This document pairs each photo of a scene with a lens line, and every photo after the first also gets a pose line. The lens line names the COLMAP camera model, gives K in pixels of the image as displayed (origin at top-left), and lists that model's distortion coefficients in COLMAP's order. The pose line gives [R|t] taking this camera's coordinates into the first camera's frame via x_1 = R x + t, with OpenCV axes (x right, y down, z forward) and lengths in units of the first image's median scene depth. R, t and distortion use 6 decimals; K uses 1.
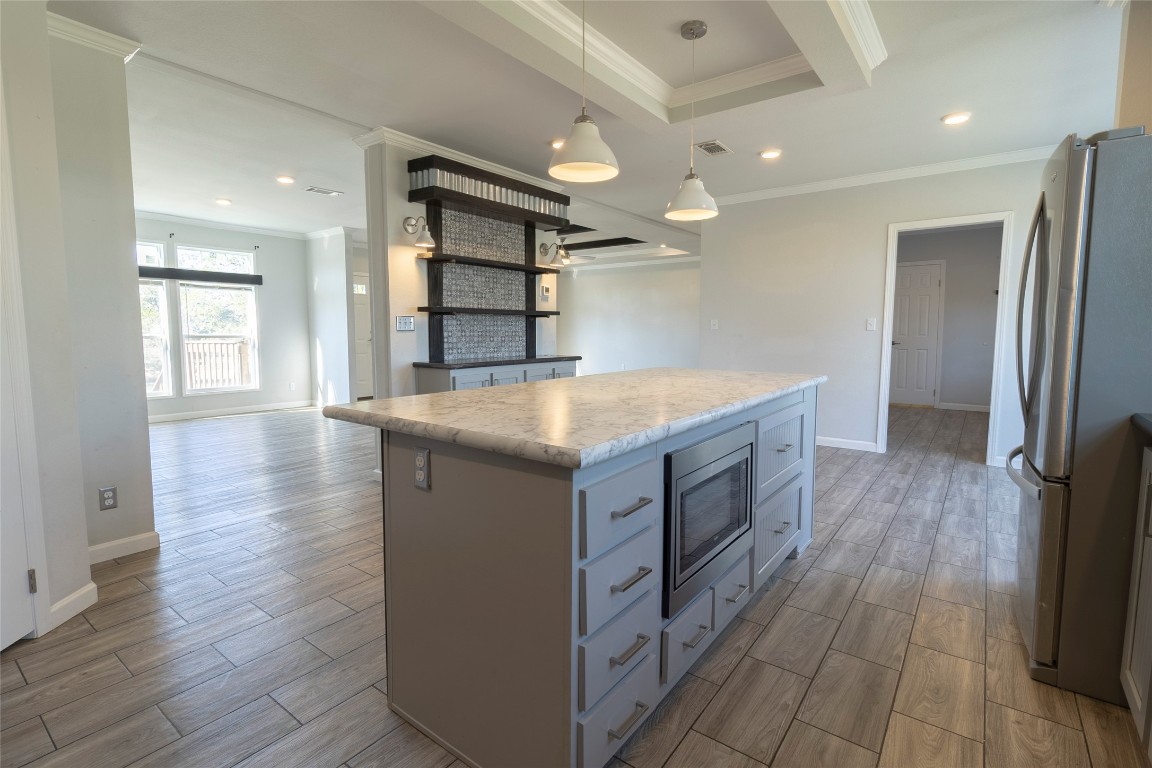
lens RADIAL K [[533.5, 0, 581.5], [0, 533.5, 370.3], [0, 0, 1]] dist [0.004023, -0.000023]
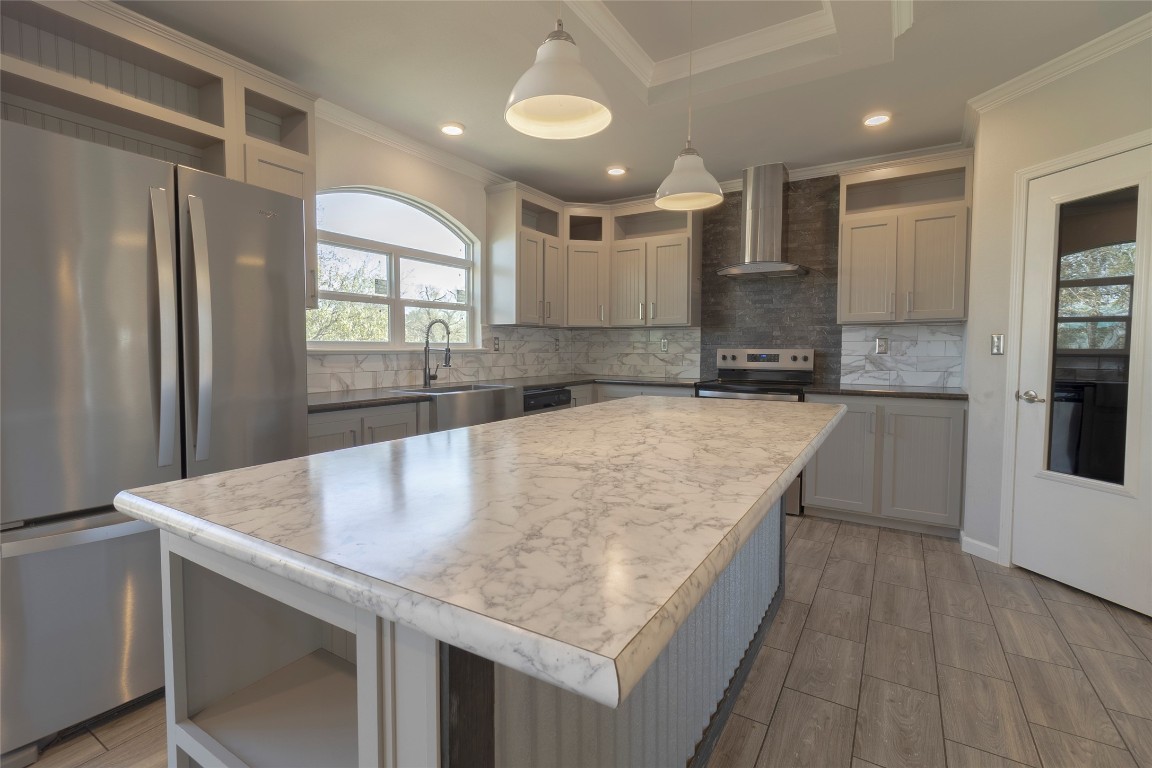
lens RADIAL K [[533.5, 0, 571.4], [0, 533.5, 372.0], [0, 0, 1]] dist [0.004023, -0.000023]
pose [[-0.996144, -0.000170, -0.087736, 0.140673], [-0.010882, 0.992516, 0.121627, -0.070577], [0.087058, 0.122113, -0.988691, 0.891299]]
